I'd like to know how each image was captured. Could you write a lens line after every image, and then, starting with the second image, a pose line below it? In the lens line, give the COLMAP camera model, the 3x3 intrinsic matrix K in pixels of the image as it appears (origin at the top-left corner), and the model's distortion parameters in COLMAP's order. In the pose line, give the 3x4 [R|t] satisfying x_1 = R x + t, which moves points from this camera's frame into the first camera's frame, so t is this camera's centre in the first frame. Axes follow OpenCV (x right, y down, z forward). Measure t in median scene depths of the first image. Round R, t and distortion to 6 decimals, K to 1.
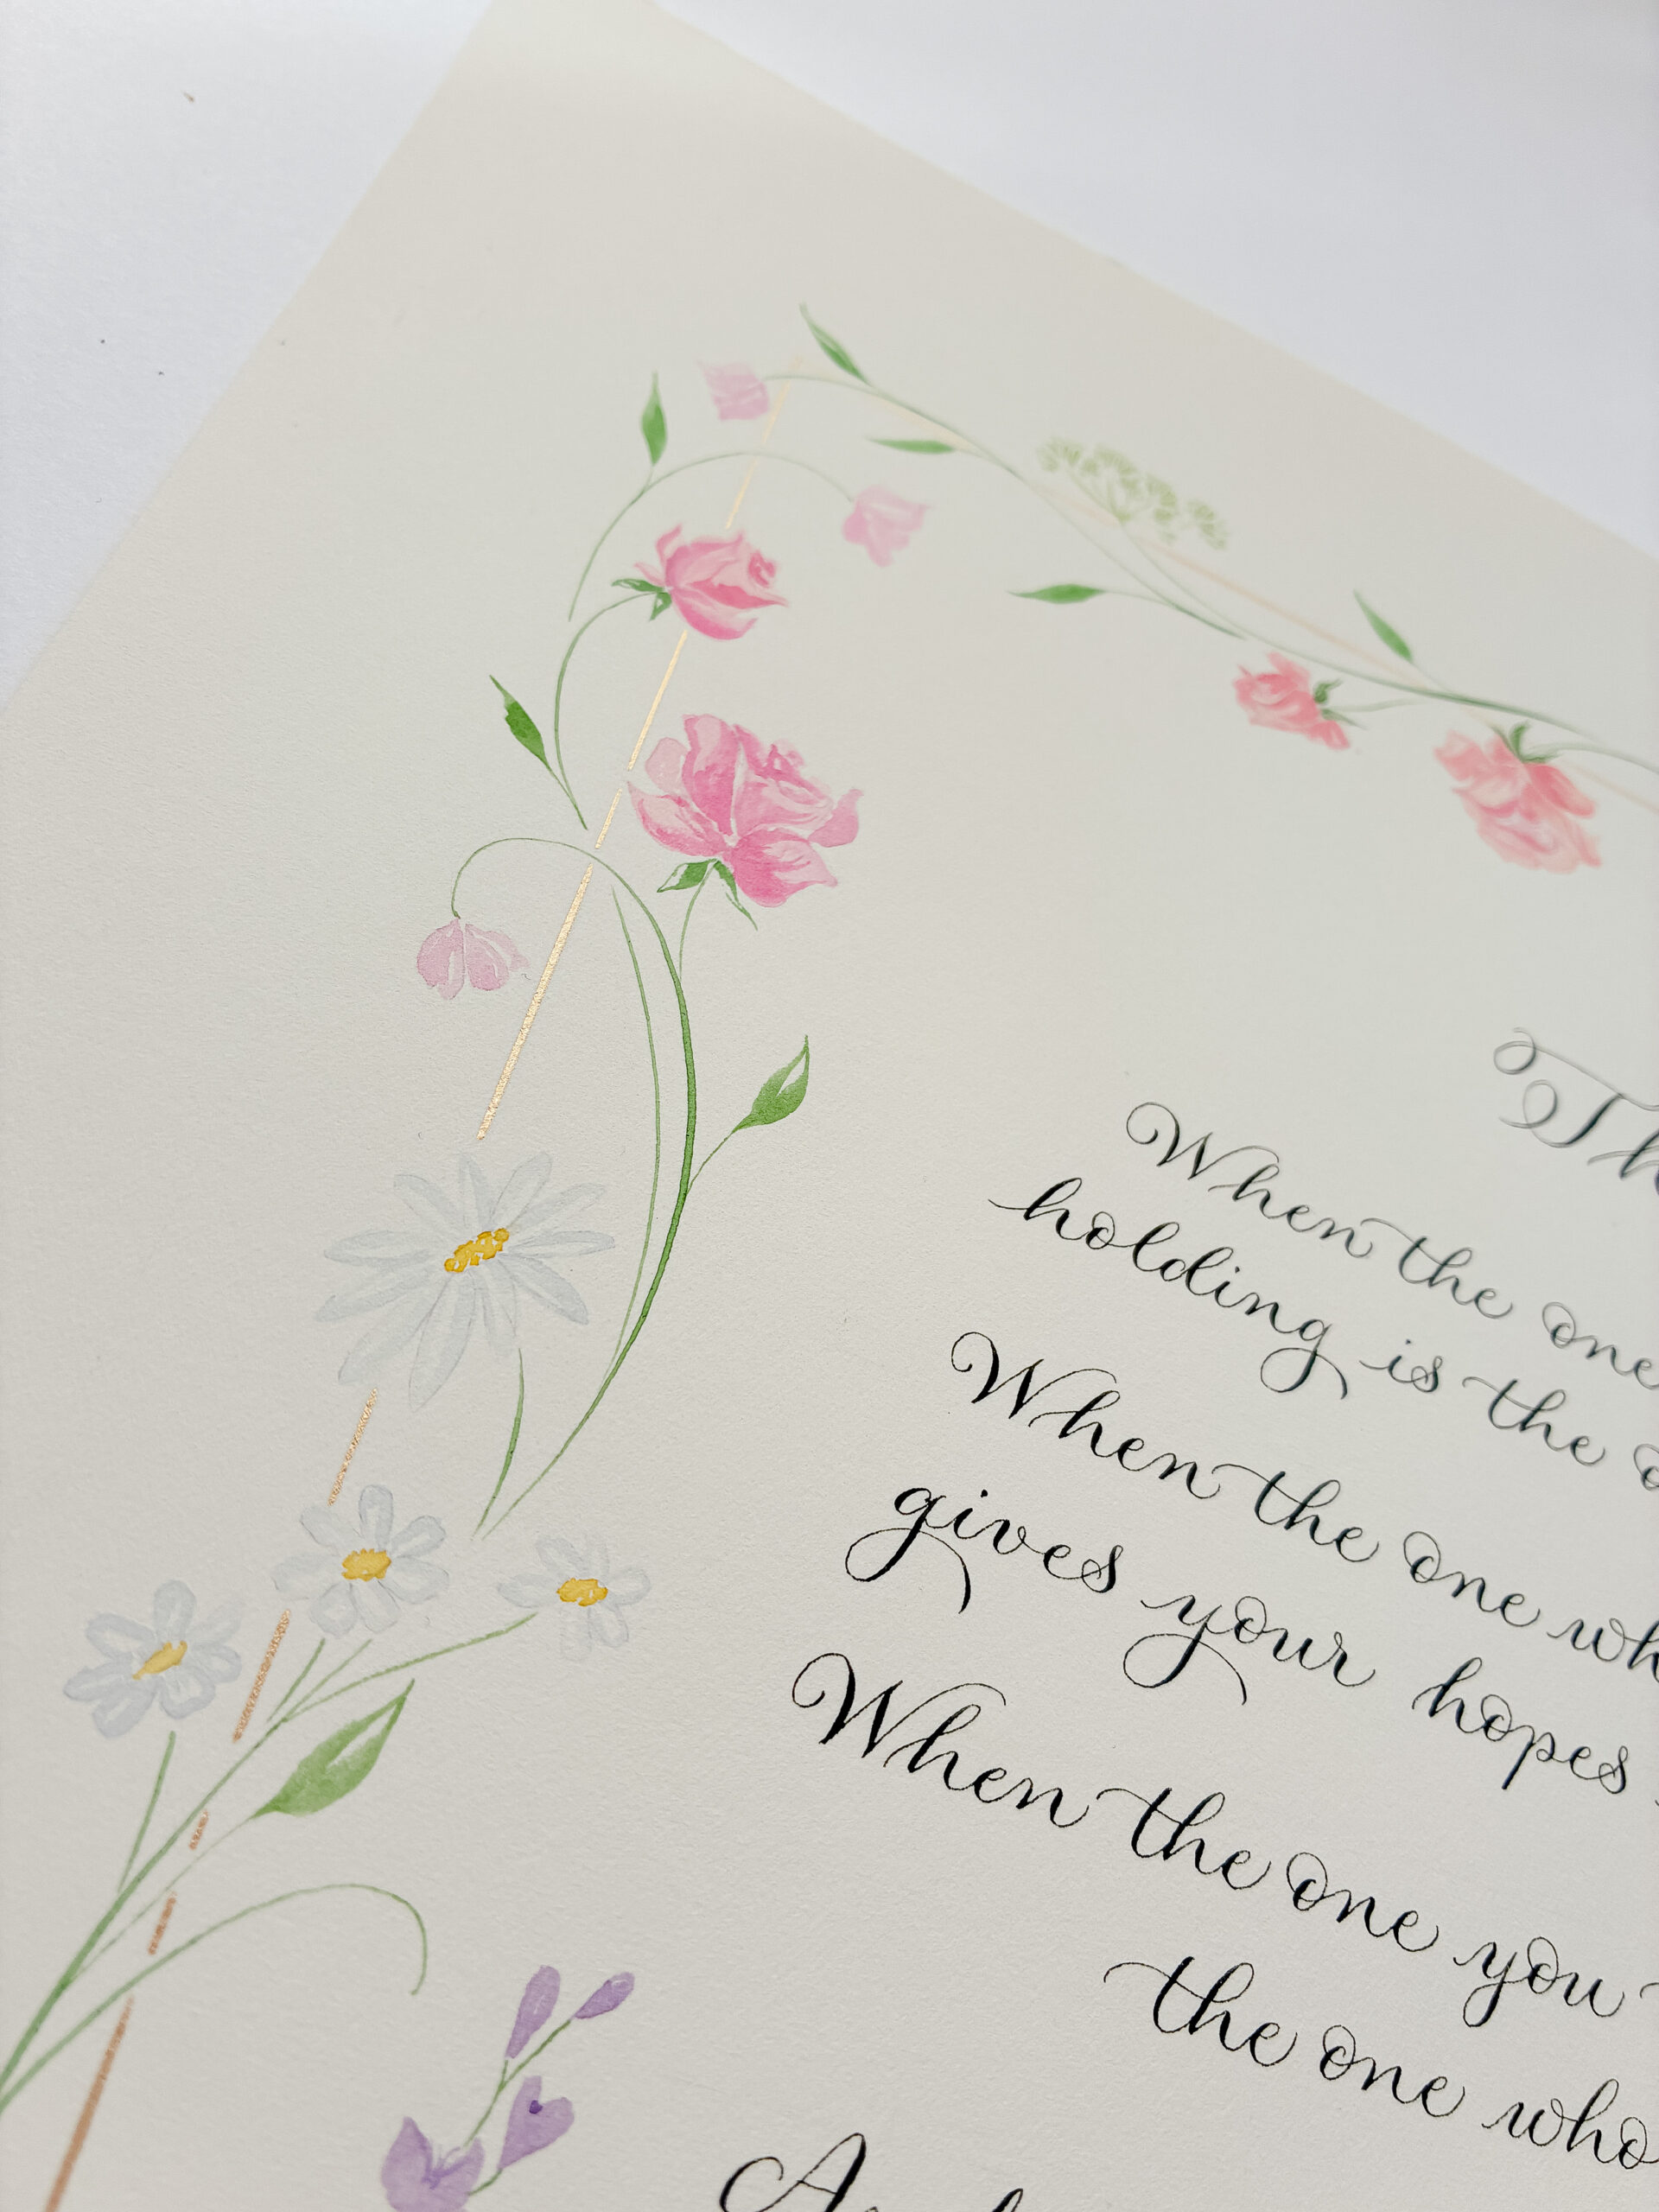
lens RADIAL K [[1716.5, 0, 824.6], [0, 1716.5, 1122.4], [0, 0, 1]] dist [0.010424, -0.002534]
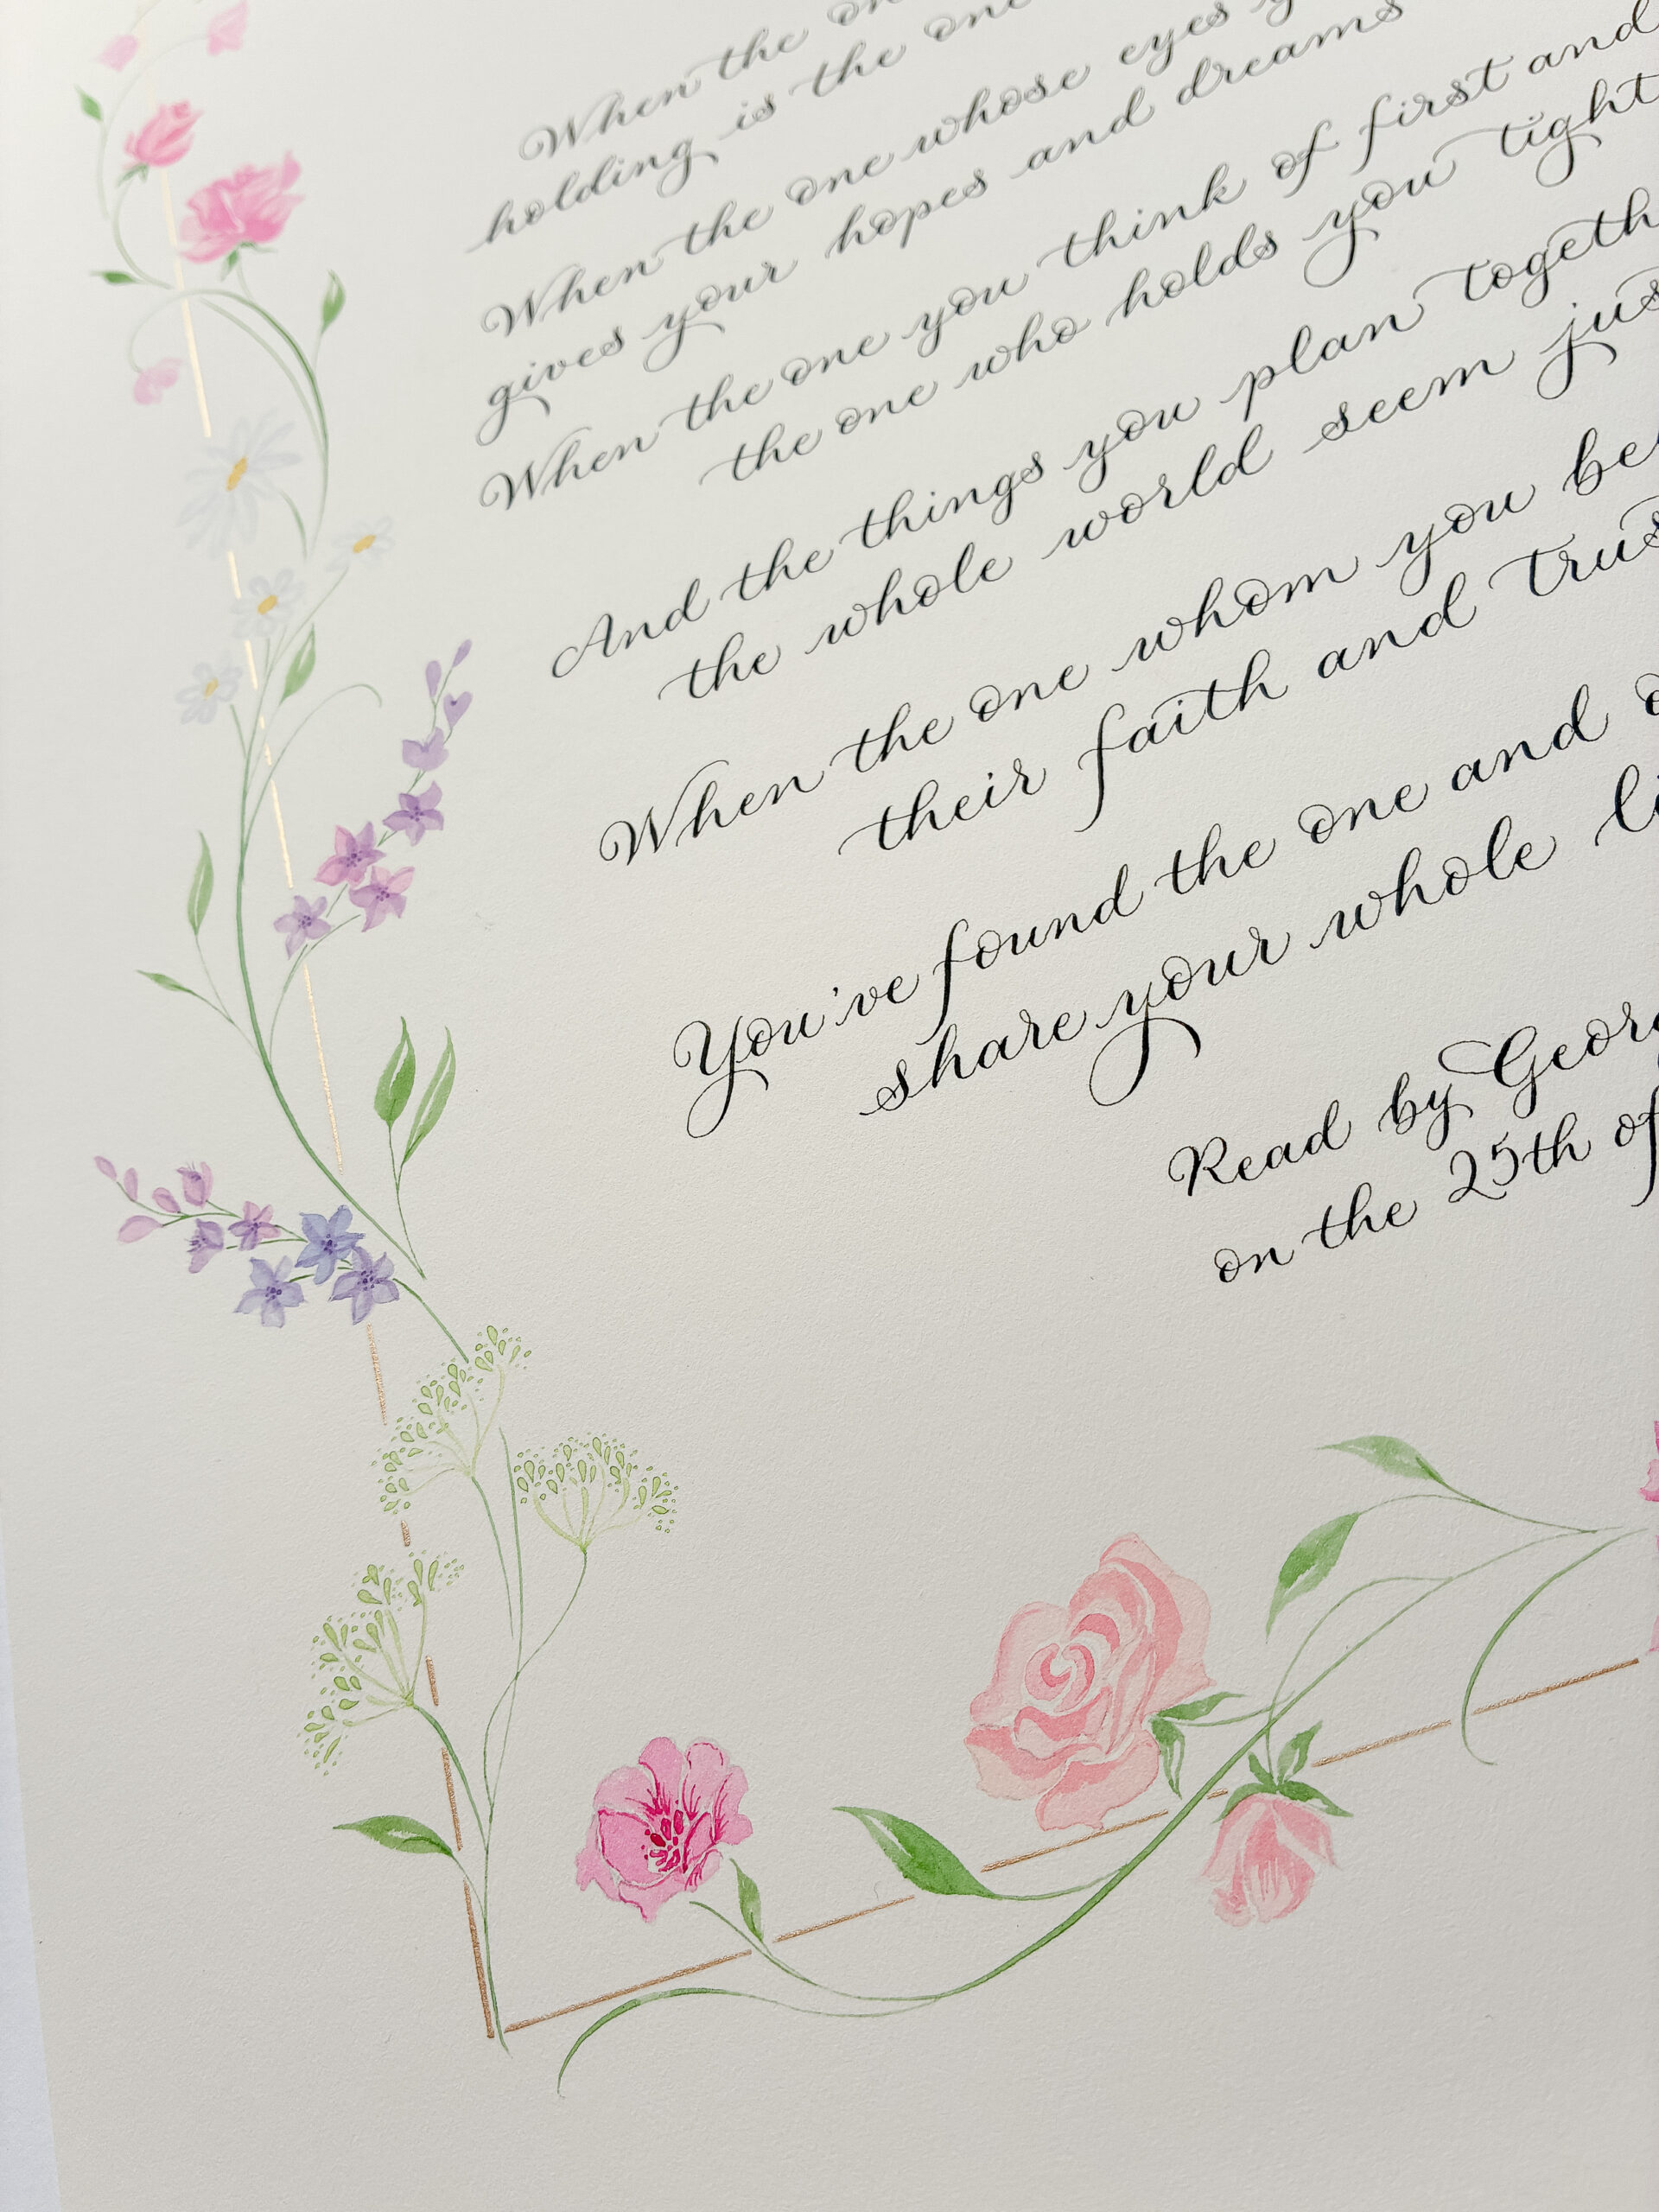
lens RADIAL K [[1716.5, 0, 824.6], [0, 1716.5, 1122.4], [0, 0, 1]] dist [0.010424, -0.002534]
pose [[0.680238, -0.644290, -0.349523, 0.357951], [0.687230, 0.726438, -0.001590, 0.859558], [0.254931, -0.239122, 0.936926, -0.618704]]
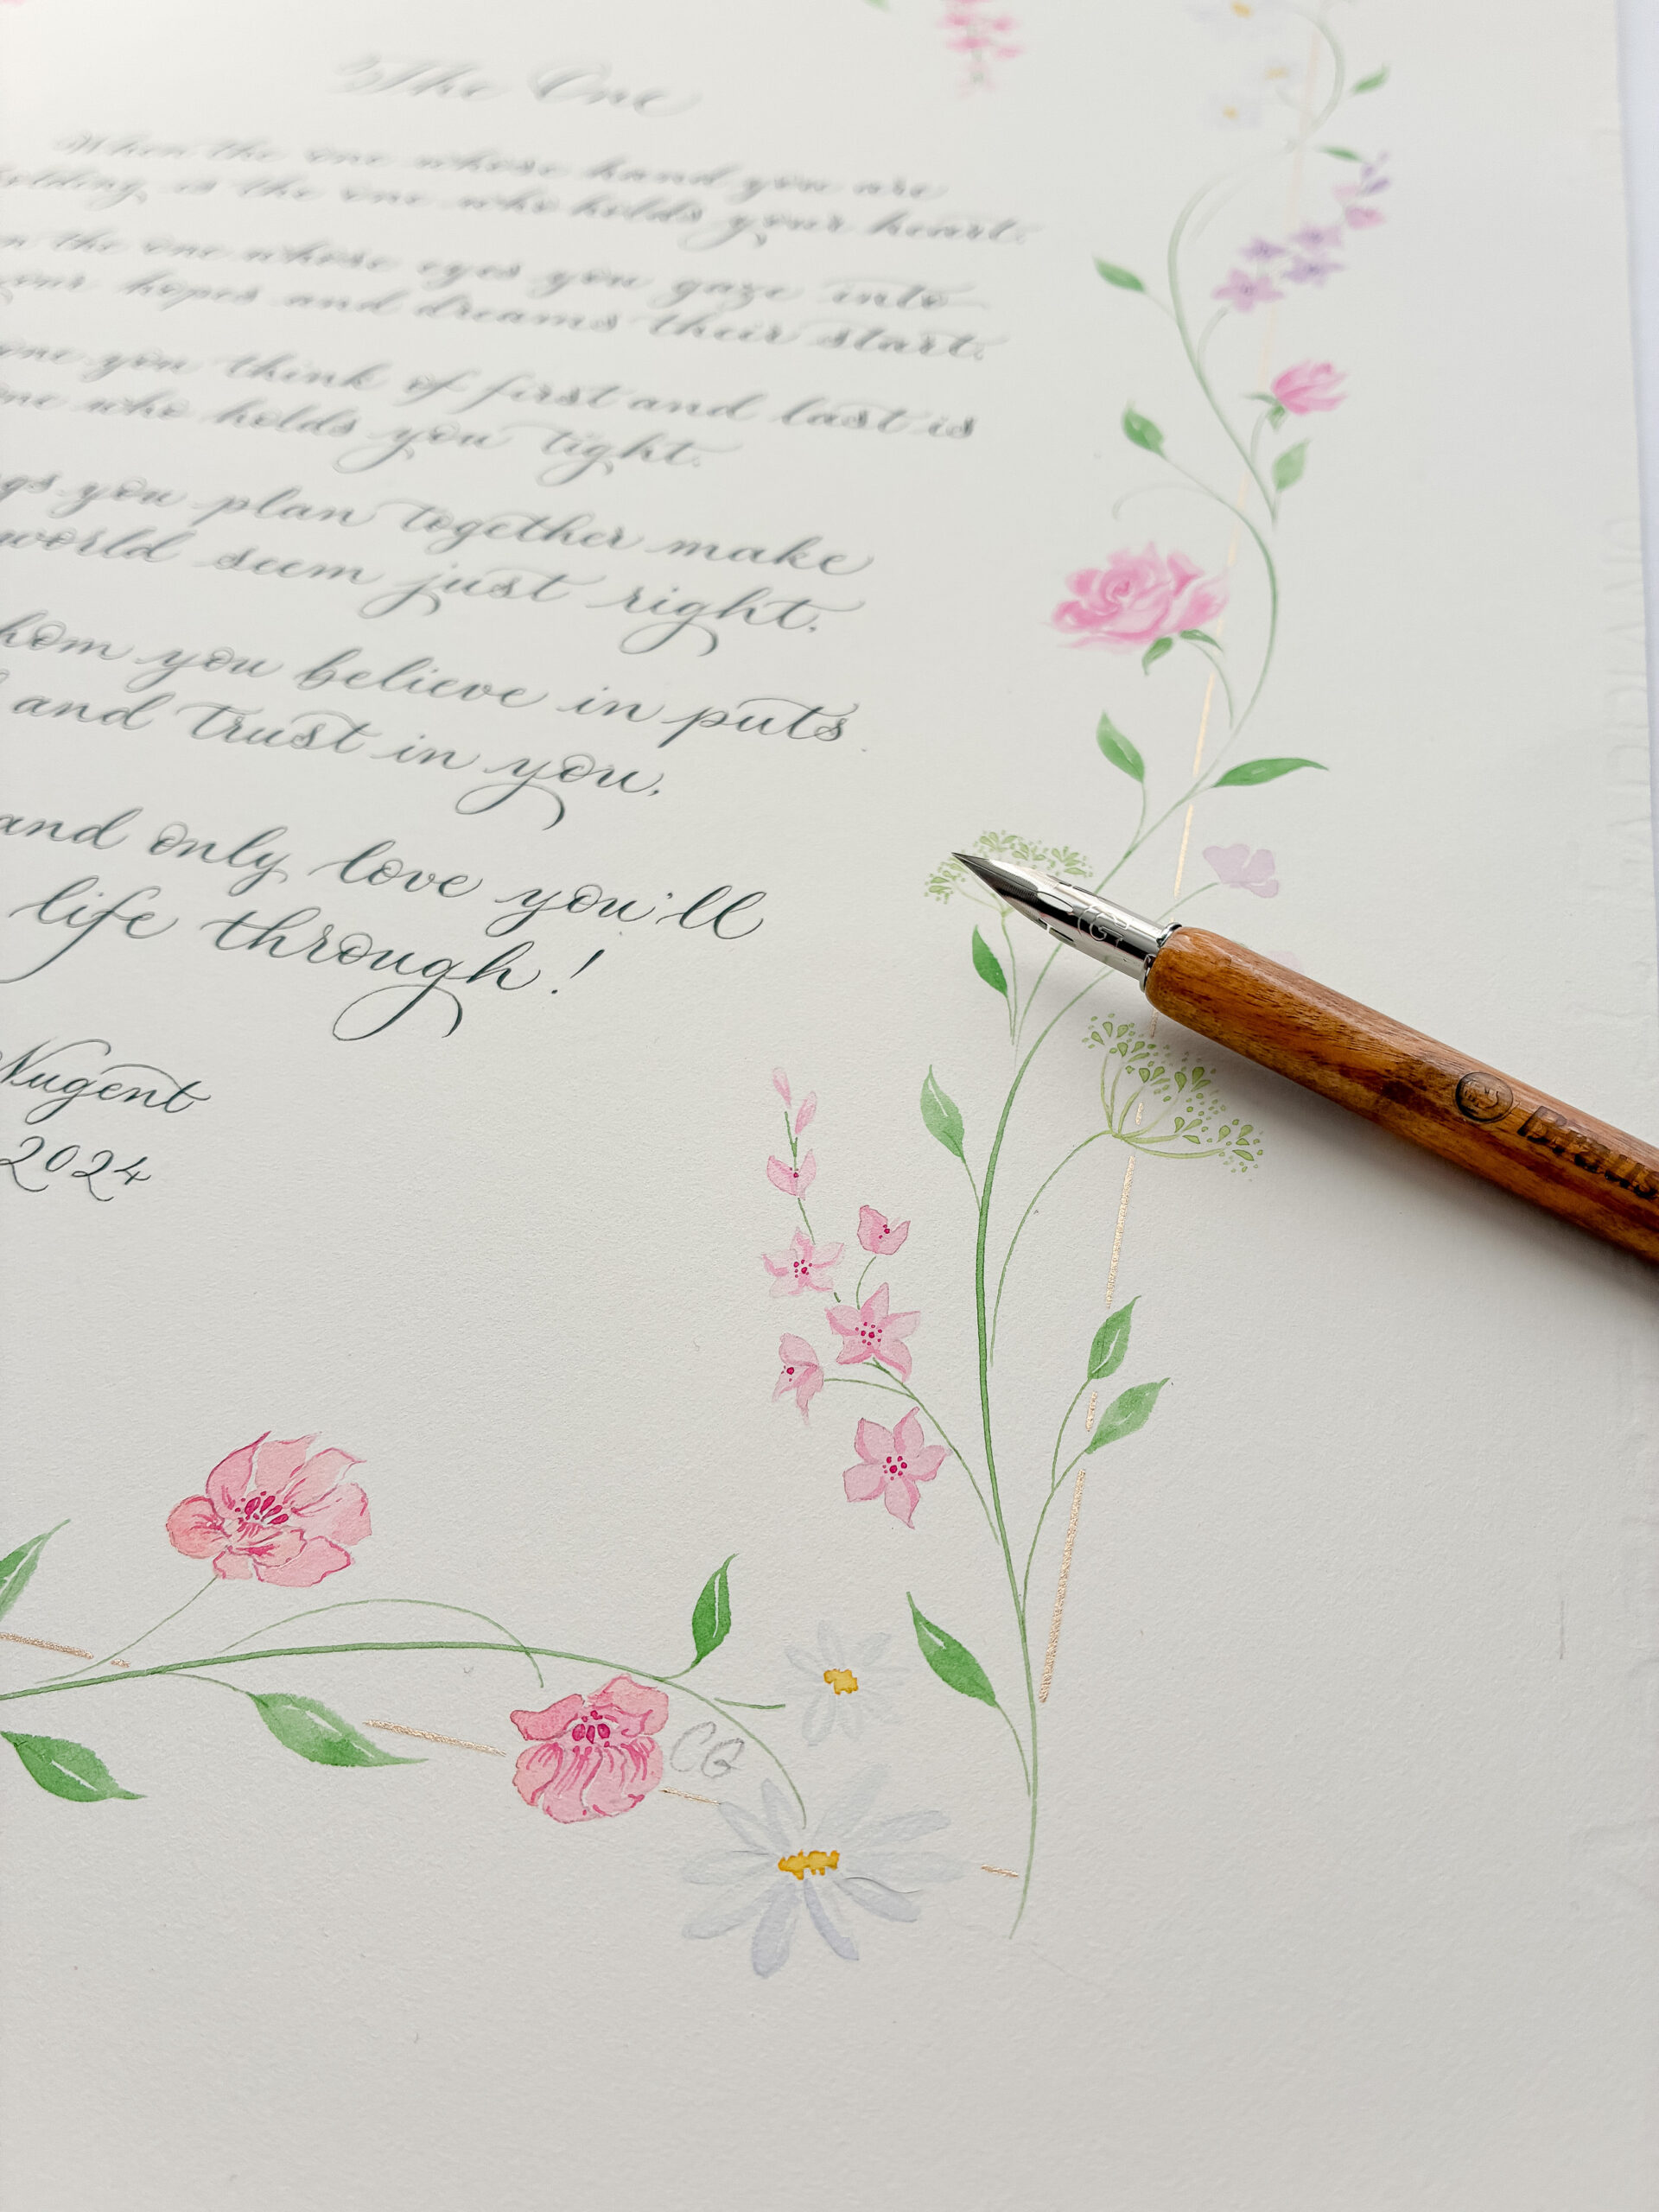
lens RADIAL K [[1767.5, 0, 832.0], [0, 1767.5, 1110.6], [0, 0, 1]] dist [0.012886, -0.006434]
pose [[0.897223, -0.268589, -0.350501, 1.339196], [0.211939, 0.958277, -0.191801, 1.563615], [0.387392, 0.097804, 0.916712, -0.294012]]
